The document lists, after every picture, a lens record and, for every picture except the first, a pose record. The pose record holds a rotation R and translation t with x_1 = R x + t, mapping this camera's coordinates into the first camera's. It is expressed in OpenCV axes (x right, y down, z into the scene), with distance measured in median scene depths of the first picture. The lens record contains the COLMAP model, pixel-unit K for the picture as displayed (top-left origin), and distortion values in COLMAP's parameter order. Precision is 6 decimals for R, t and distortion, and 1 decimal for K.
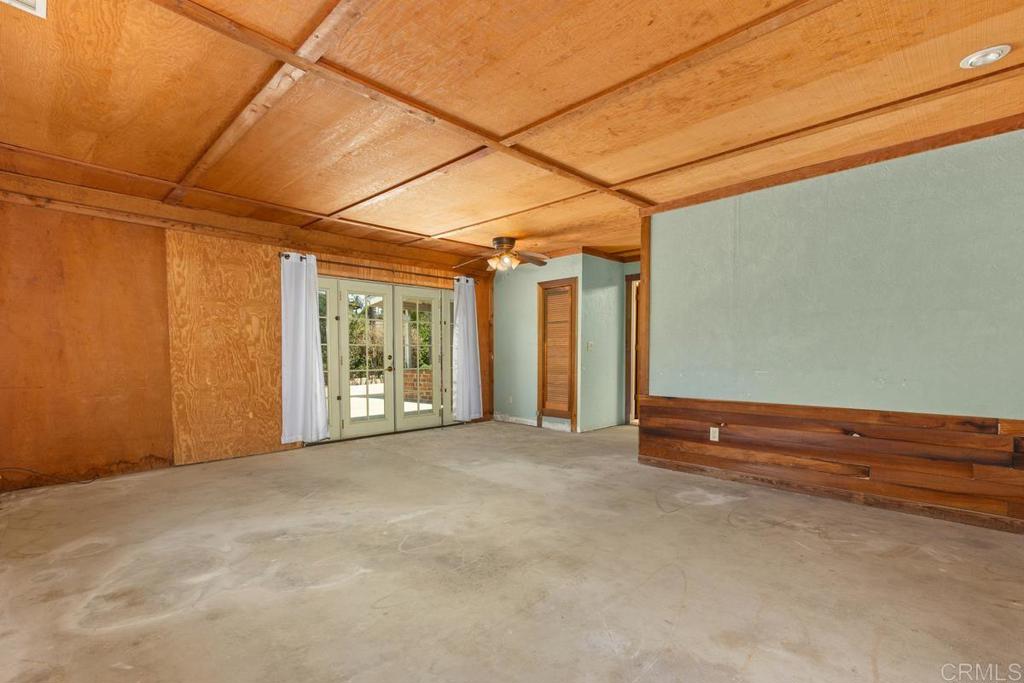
lens RADIAL K [[452.0, 0, 500.6], [0, 452.0, 373.1], [0, 0, 1]] dist [0.000154, 0.000086]
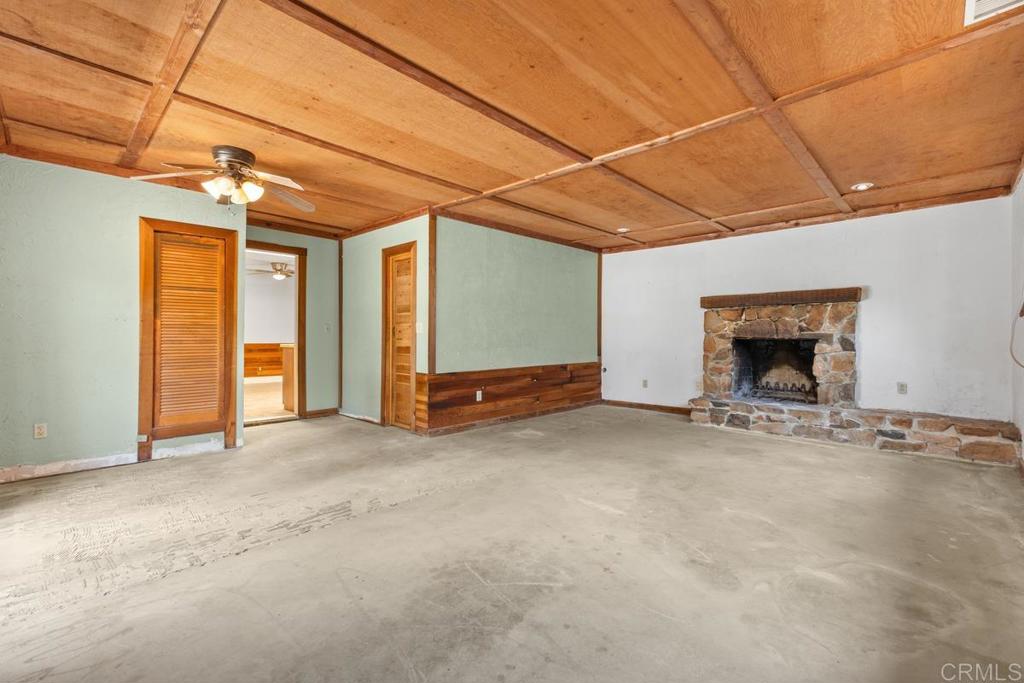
lens RADIAL K [[452.0, 0, 510.9], [0, 452.0, 337.6], [0, 0, 1]] dist [0.000154, 0.000086]
pose [[-0.015594, 0.001121, 0.999878, -1.017319], [0.044264, 0.999020, -0.000429, -0.039654], [-0.998898, 0.044251, -0.015628, 1.055453]]
